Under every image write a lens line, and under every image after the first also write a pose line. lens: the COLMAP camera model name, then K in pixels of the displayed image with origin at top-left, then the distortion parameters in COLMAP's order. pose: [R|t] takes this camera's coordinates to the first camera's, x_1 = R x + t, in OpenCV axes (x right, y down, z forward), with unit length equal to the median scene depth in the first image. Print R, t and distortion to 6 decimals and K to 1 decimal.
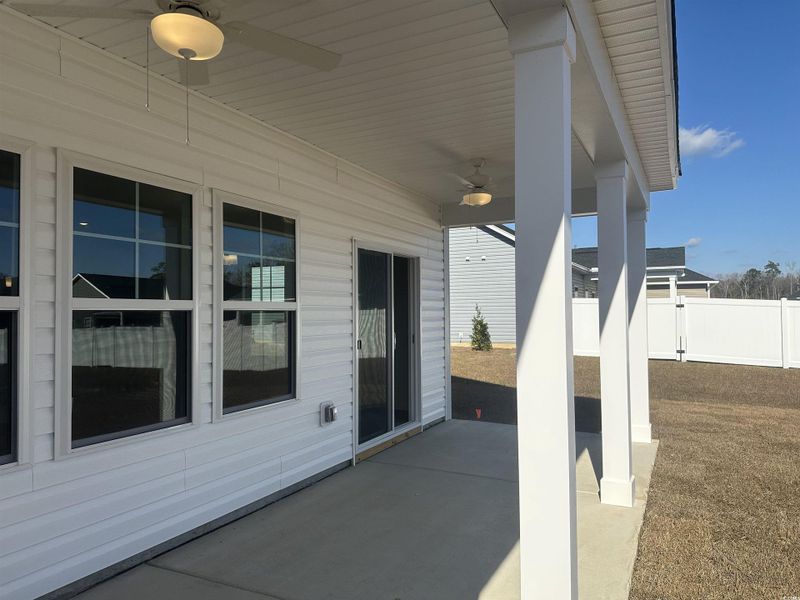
lens RADIAL K [[556.5, 0, 400.0], [0, 556.5, 300.0], [0, 0, 1]] dist [0.012298, -0.001193]
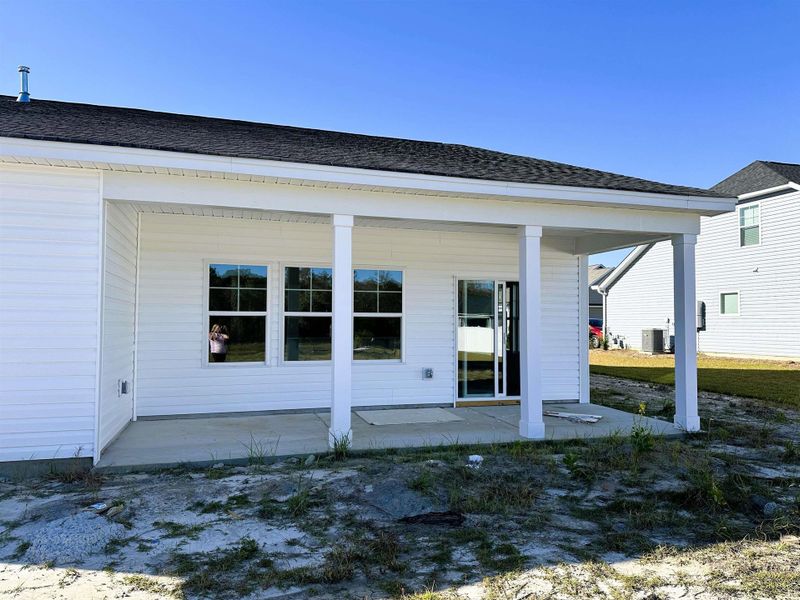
lens RADIAL K [[556.5, 0, 400.0], [0, 556.5, 300.0], [0, 0, 1]] dist [0.012298, -0.001193]
pose [[0.697560, -0.018223, -0.716295, 1.043051], [0.005659, 0.999785, -0.019924, -0.002230], [0.716504, 0.009844, 0.697514, -0.324642]]
